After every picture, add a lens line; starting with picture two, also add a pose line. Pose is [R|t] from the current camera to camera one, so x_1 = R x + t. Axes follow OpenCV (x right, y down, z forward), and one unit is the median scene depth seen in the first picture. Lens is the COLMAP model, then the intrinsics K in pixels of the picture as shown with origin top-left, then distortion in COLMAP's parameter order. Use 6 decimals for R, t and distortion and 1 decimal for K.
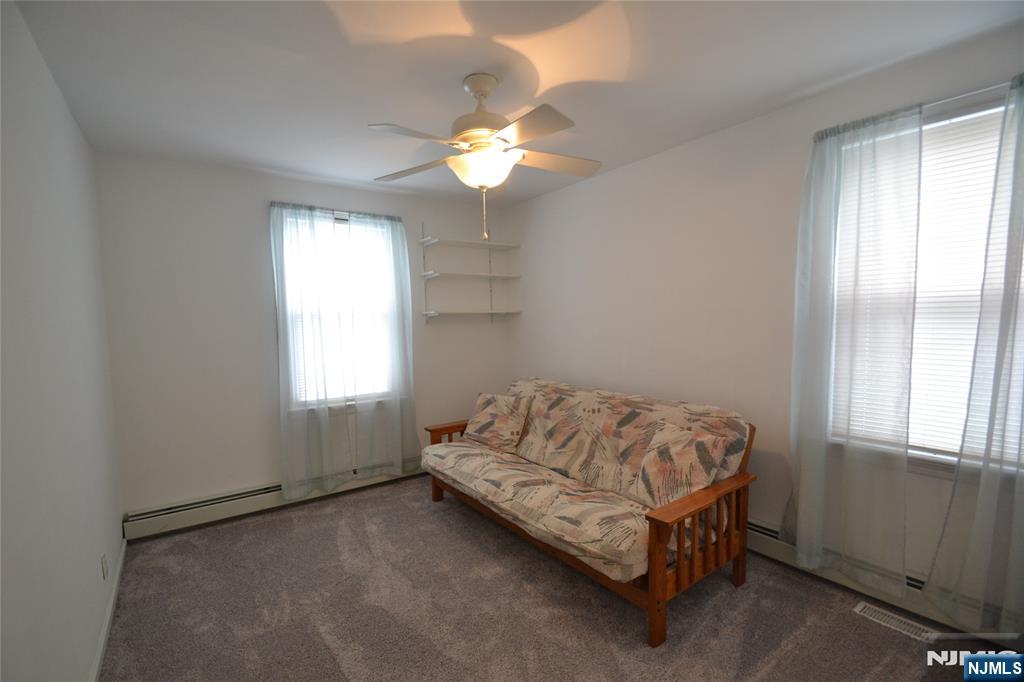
lens RADIAL K [[459.1, 0, 511.6], [0, 459.1, 354.3], [0, 0, 1]] dist [0.017078, -0.017580]
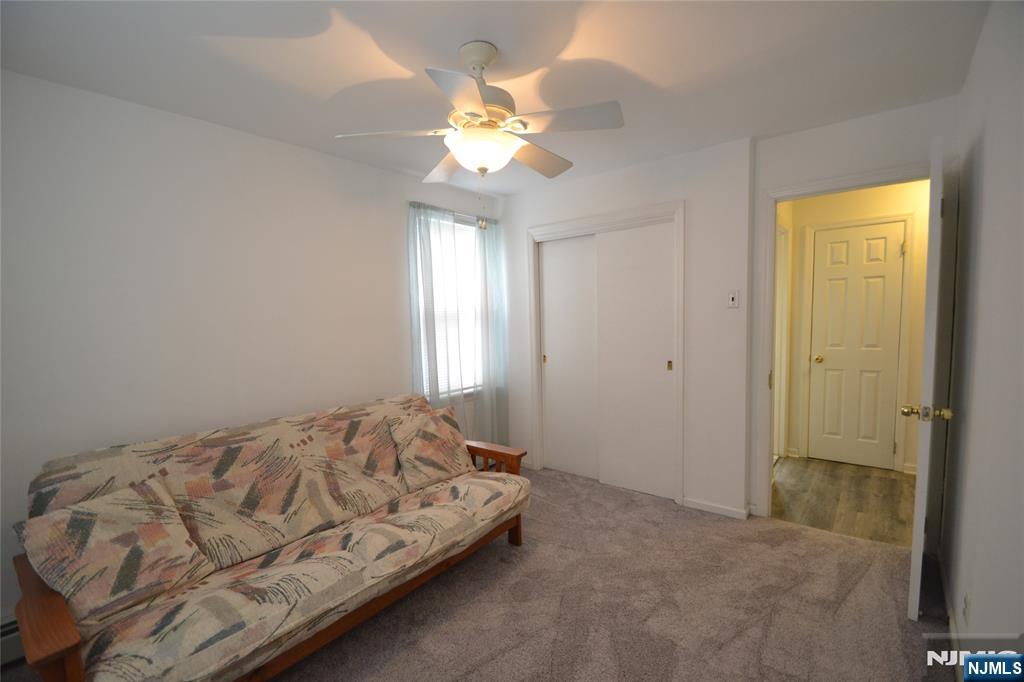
lens RADIAL K [[459.1, 0, 511.6], [0, 459.1, 354.3], [0, 0, 1]] dist [0.017078, -0.017580]
pose [[-0.286189, -0.061126, 0.956221, -0.730254], [0.089859, 0.991853, 0.090297, -0.070977], [-0.953950, 0.111767, -0.278365, 0.938860]]
